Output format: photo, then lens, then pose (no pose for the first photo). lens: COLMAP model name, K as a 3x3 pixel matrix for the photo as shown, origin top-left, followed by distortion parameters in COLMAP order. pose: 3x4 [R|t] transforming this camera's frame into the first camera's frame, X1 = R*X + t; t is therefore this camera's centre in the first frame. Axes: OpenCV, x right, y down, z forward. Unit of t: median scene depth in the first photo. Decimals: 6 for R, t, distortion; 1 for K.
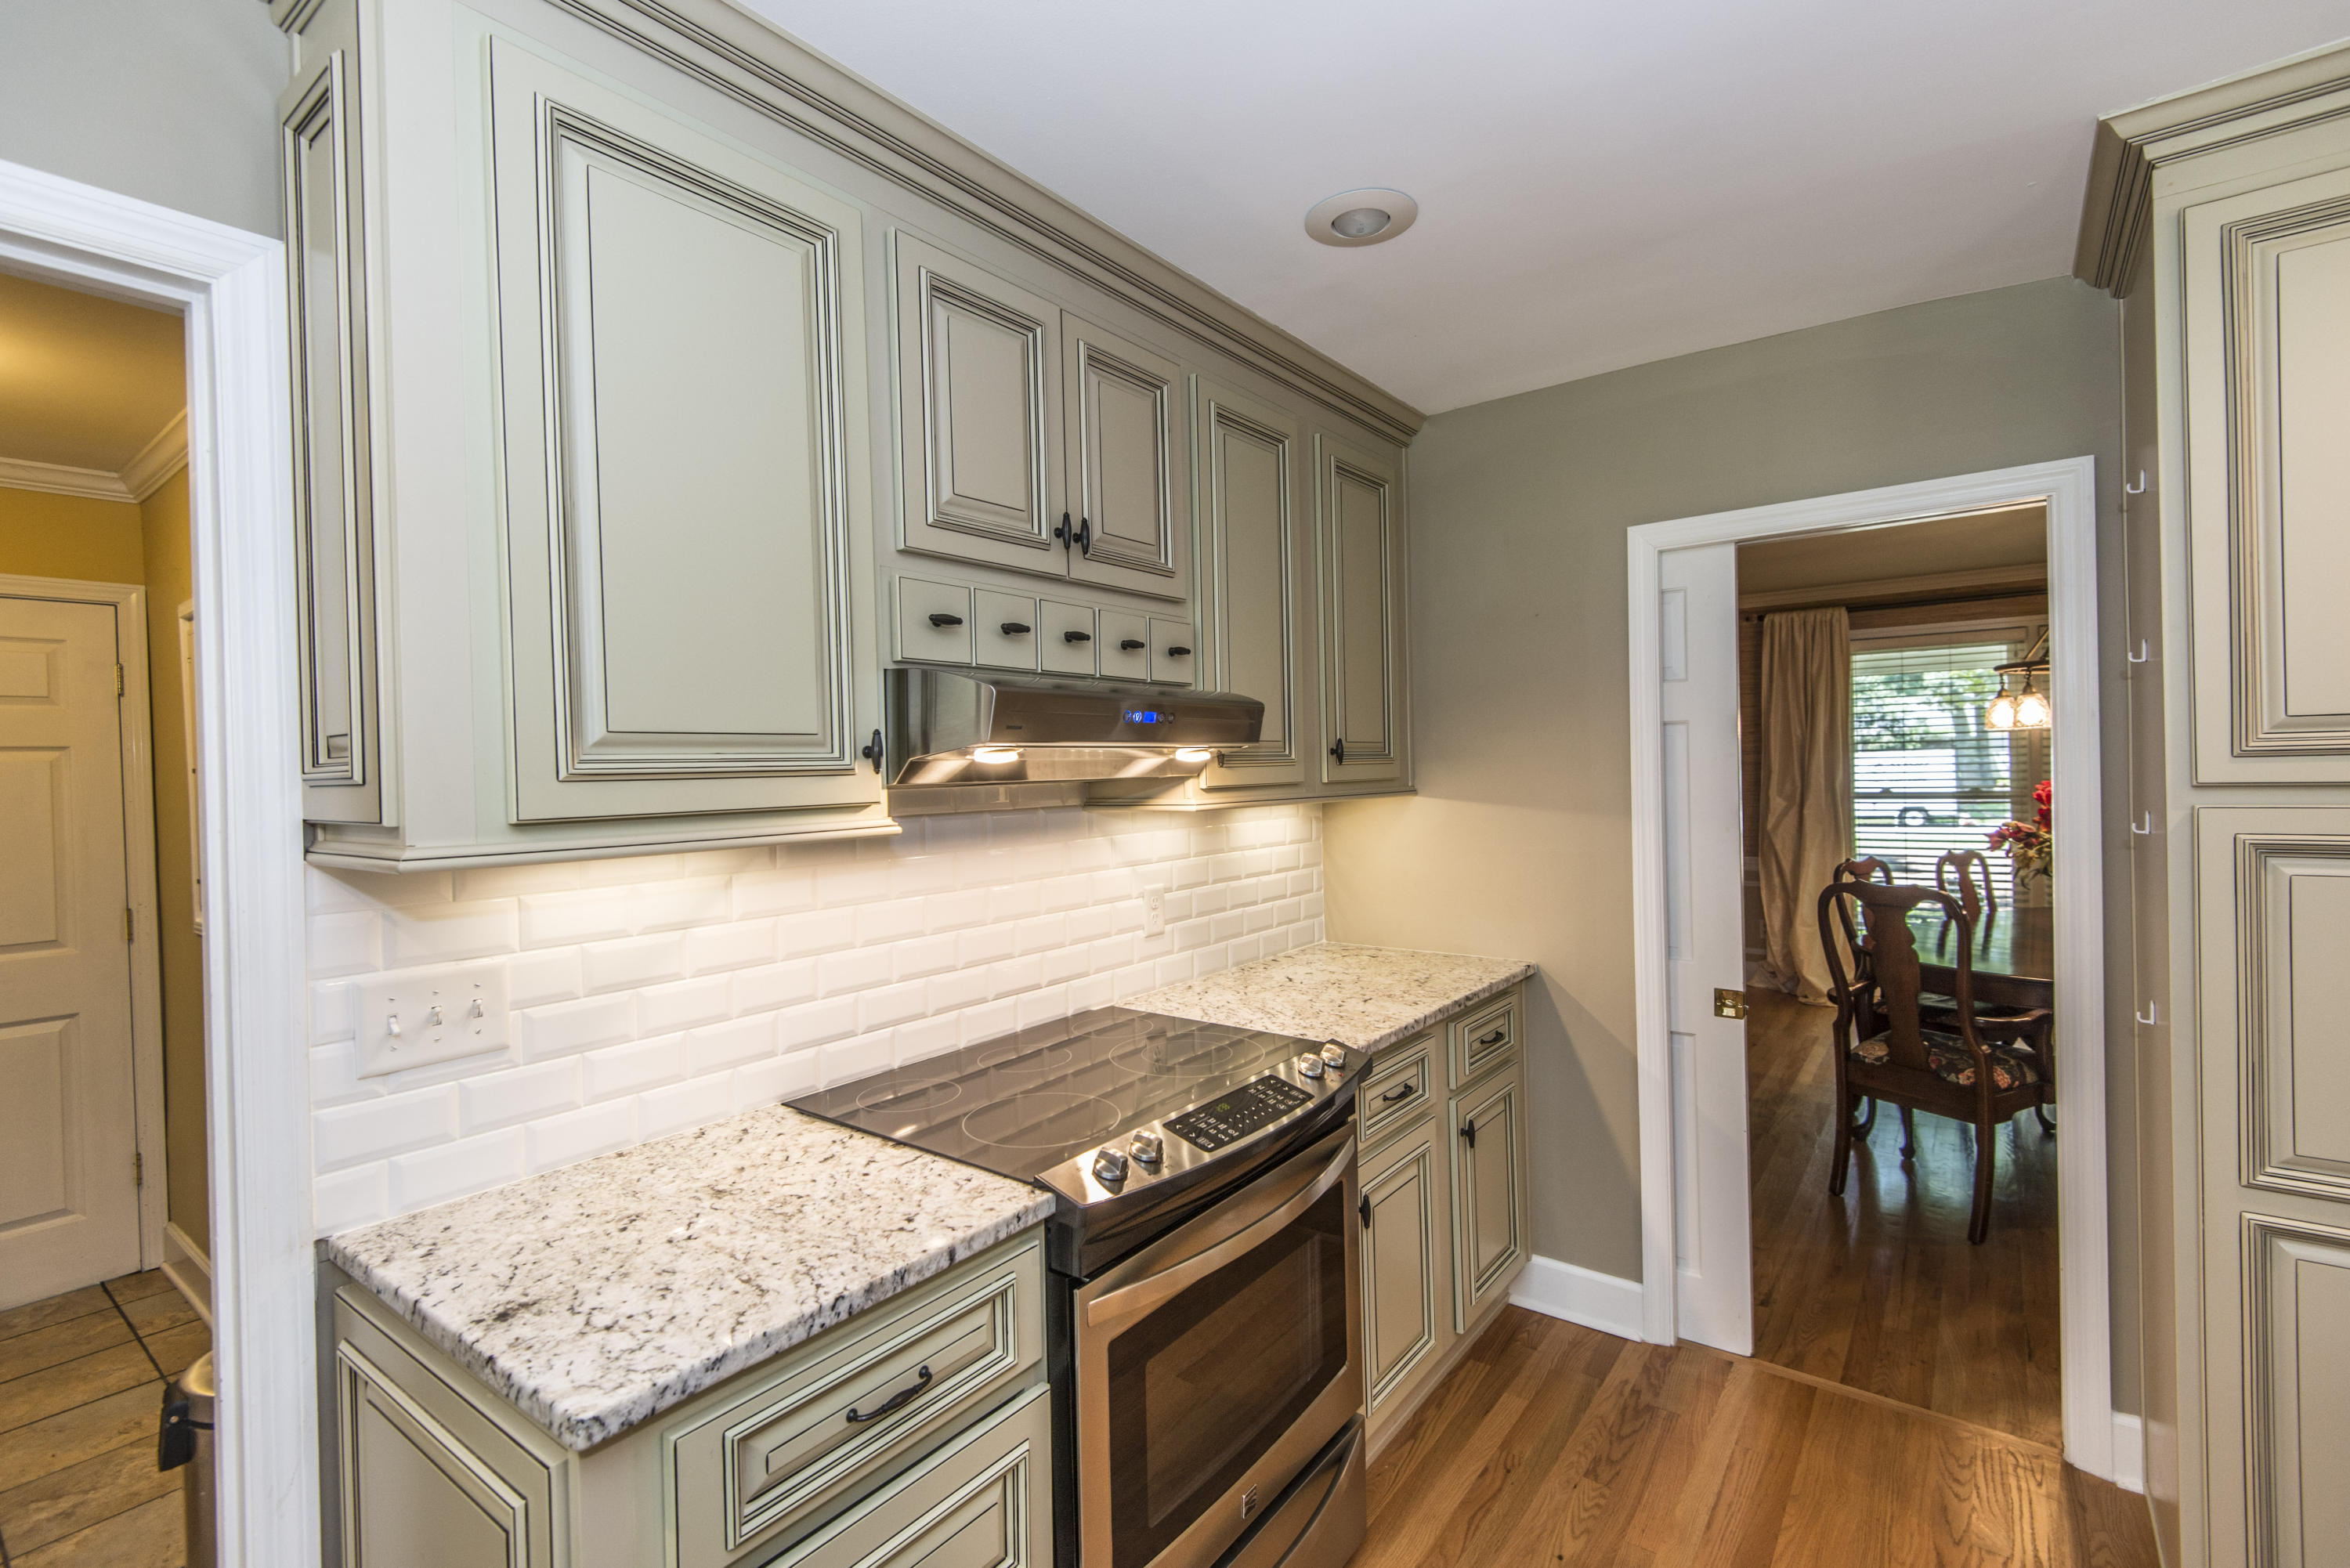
lens RADIAL K [[1061.8, 0, 1184.8], [0, 1061.8, 778.6], [0, 0, 1]] dist [0.014674, -0.002546]
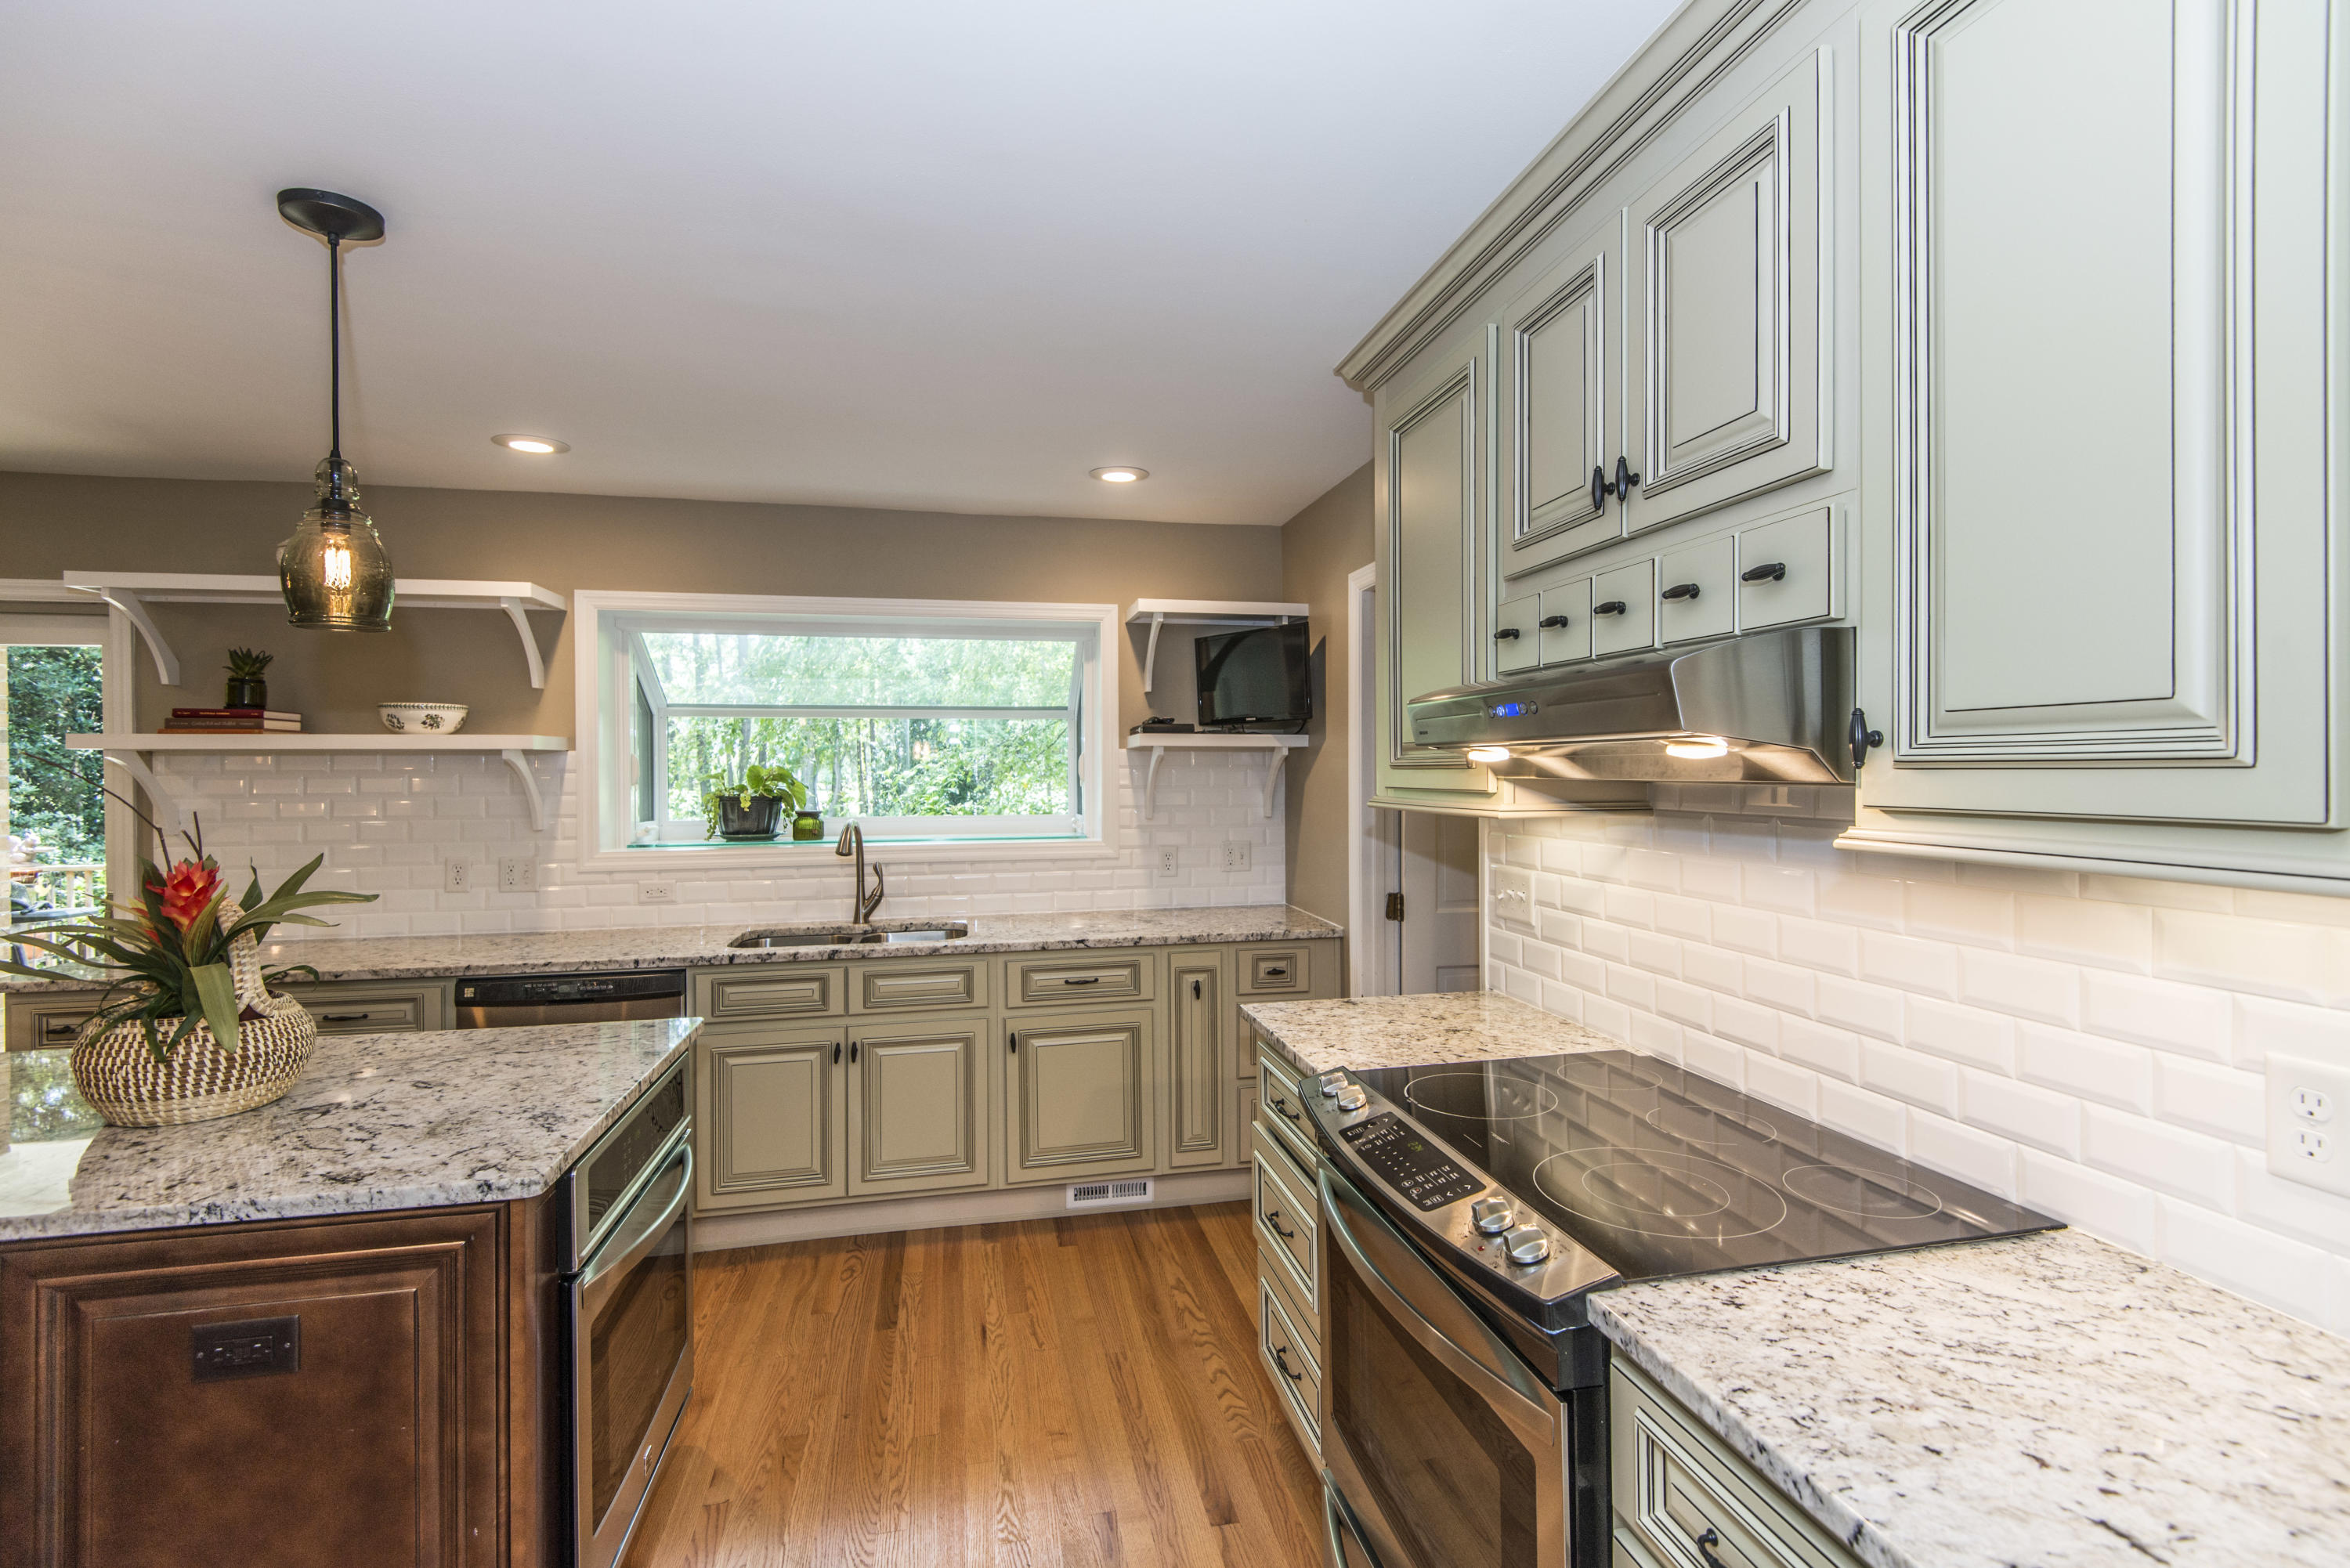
lens RADIAL K [[1061.8, 0, 1178.3], [0, 1061.8, 779.4], [0, 0, 1]] dist [0.014674, -0.002546]
pose [[-0.659260, 0.038211, -0.750943, 0.873686], [0.018053, 0.999224, 0.034996, -0.041000], [0.751698, 0.009515, -0.659439, 1.503059]]
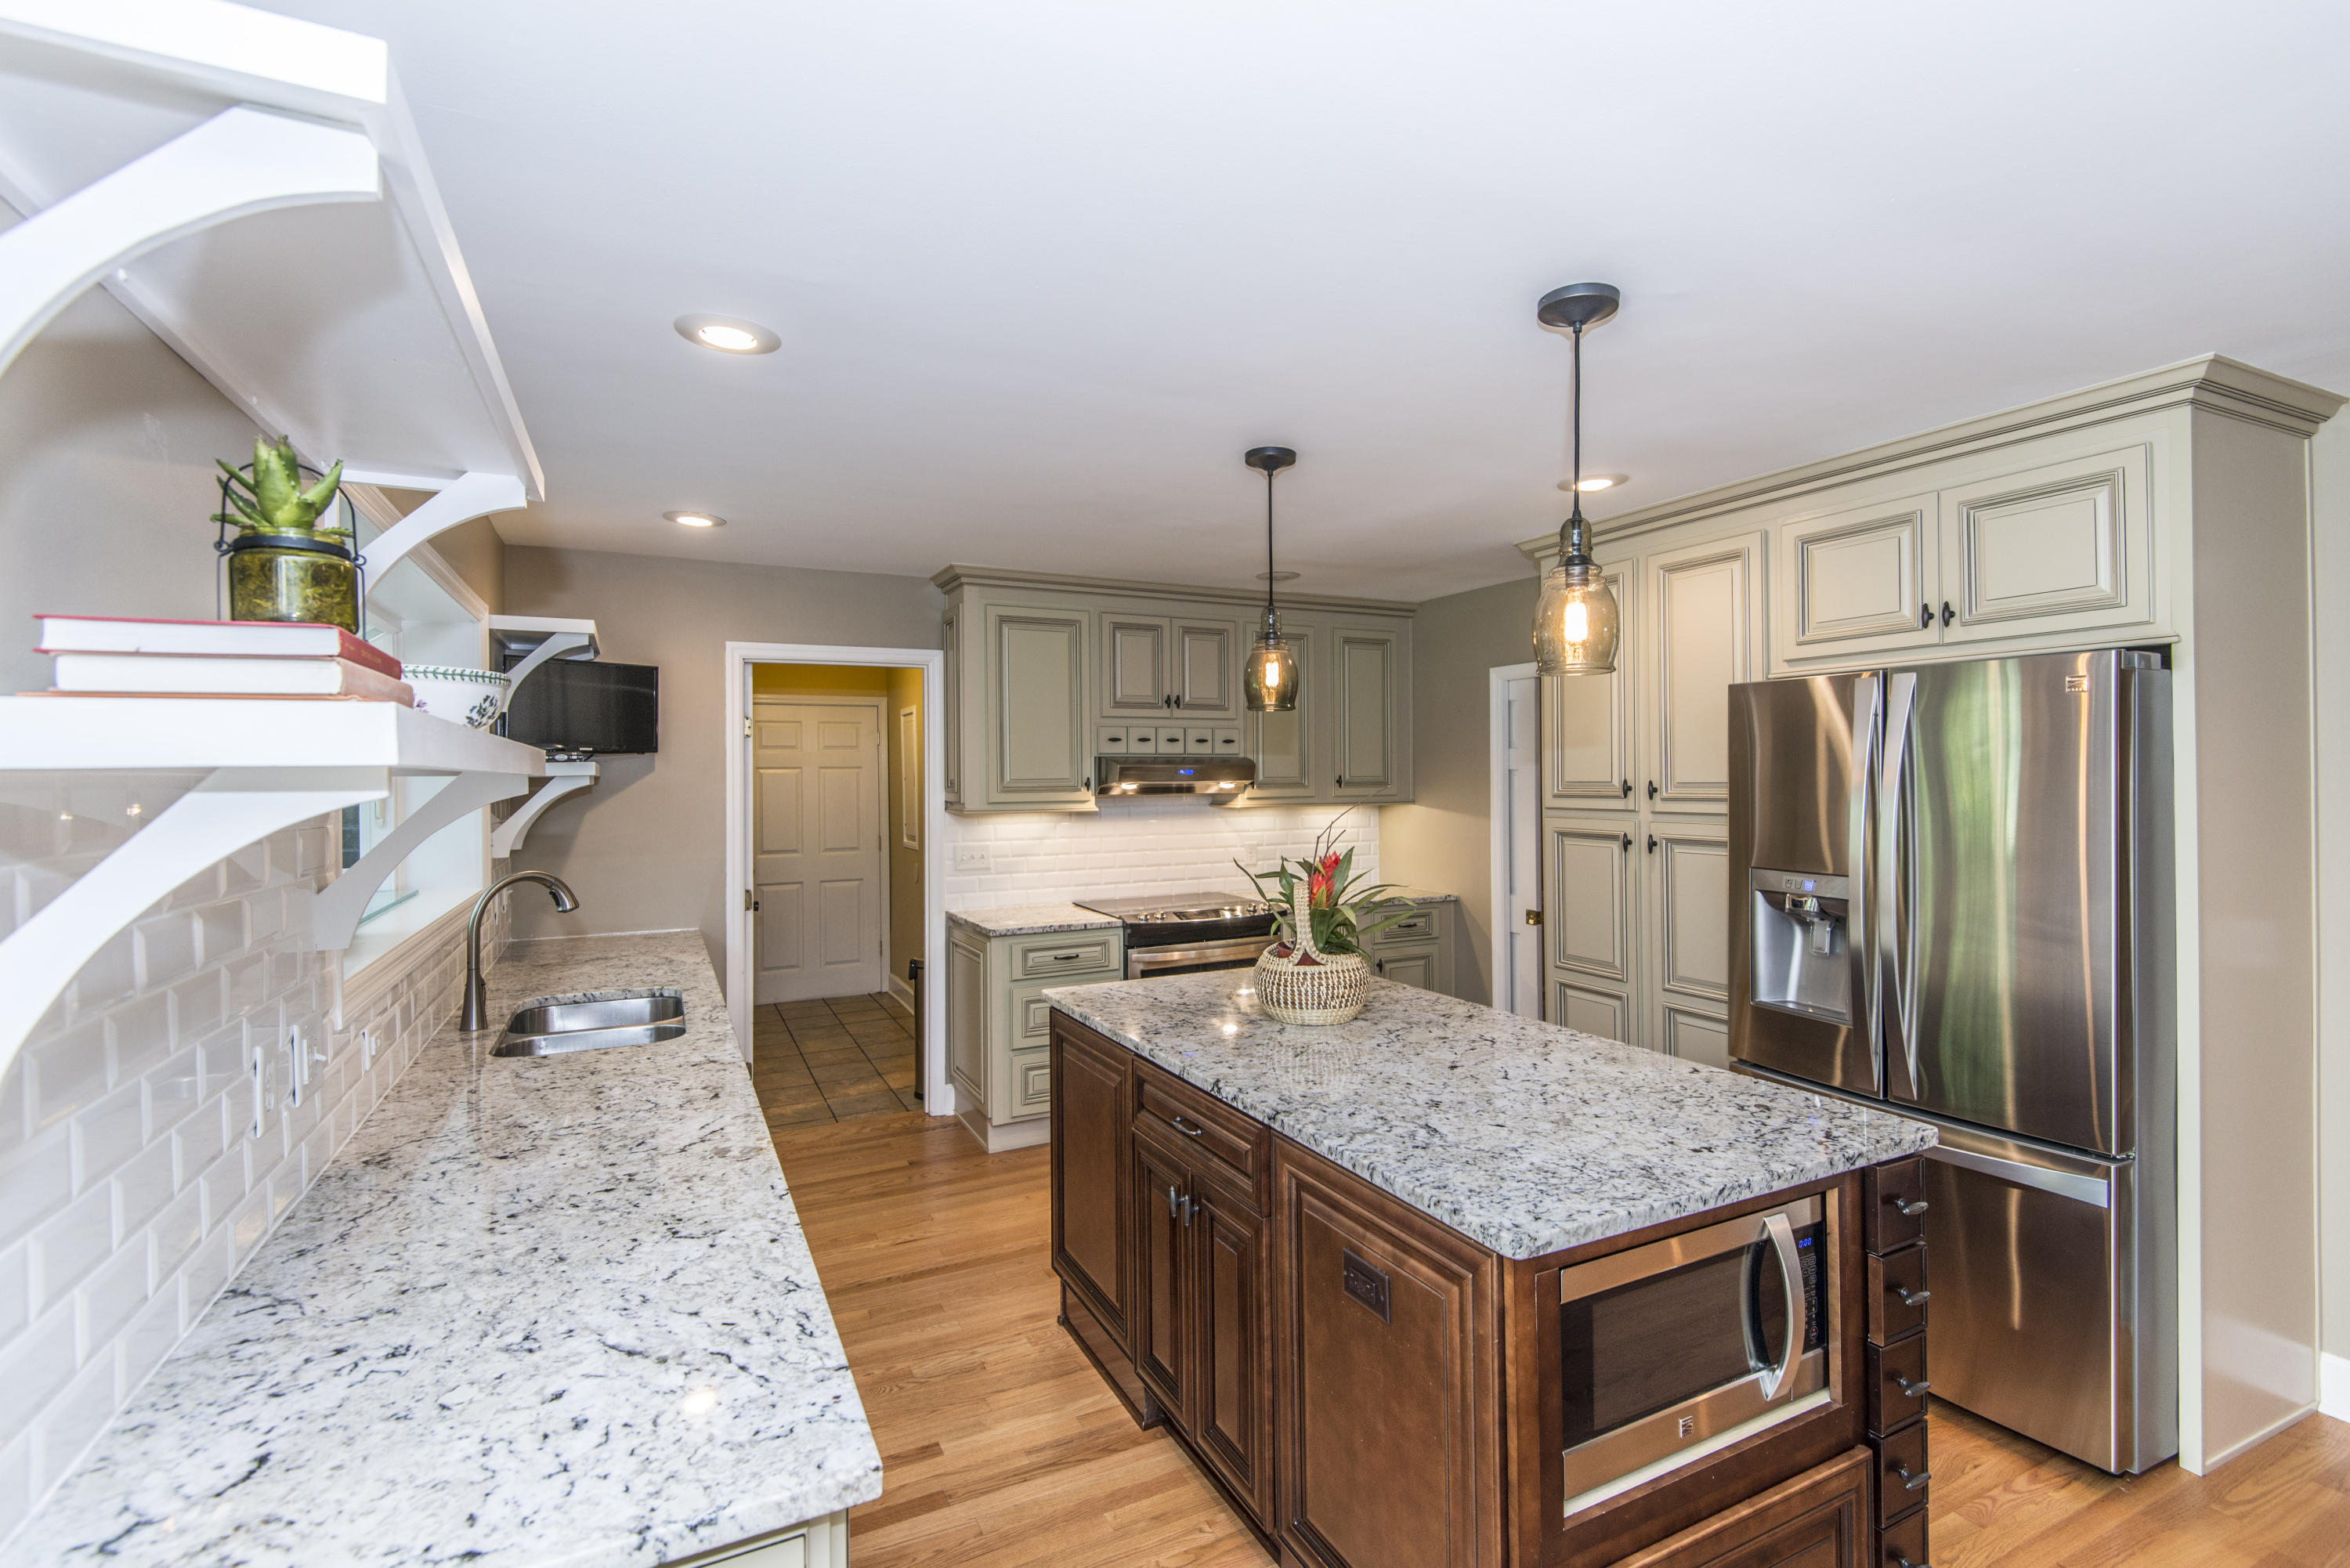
lens RADIAL K [[1061.8, 0, 1164.7], [0, 1061.8, 778.4], [0, 0, 1]] dist [0.014674, -0.002546]
pose [[0.892058, 0.018758, -0.451531, 1.236218], [-0.016993, 0.999824, 0.007963, -0.066699], [0.451601, 0.000570, 0.892220, -1.579111]]
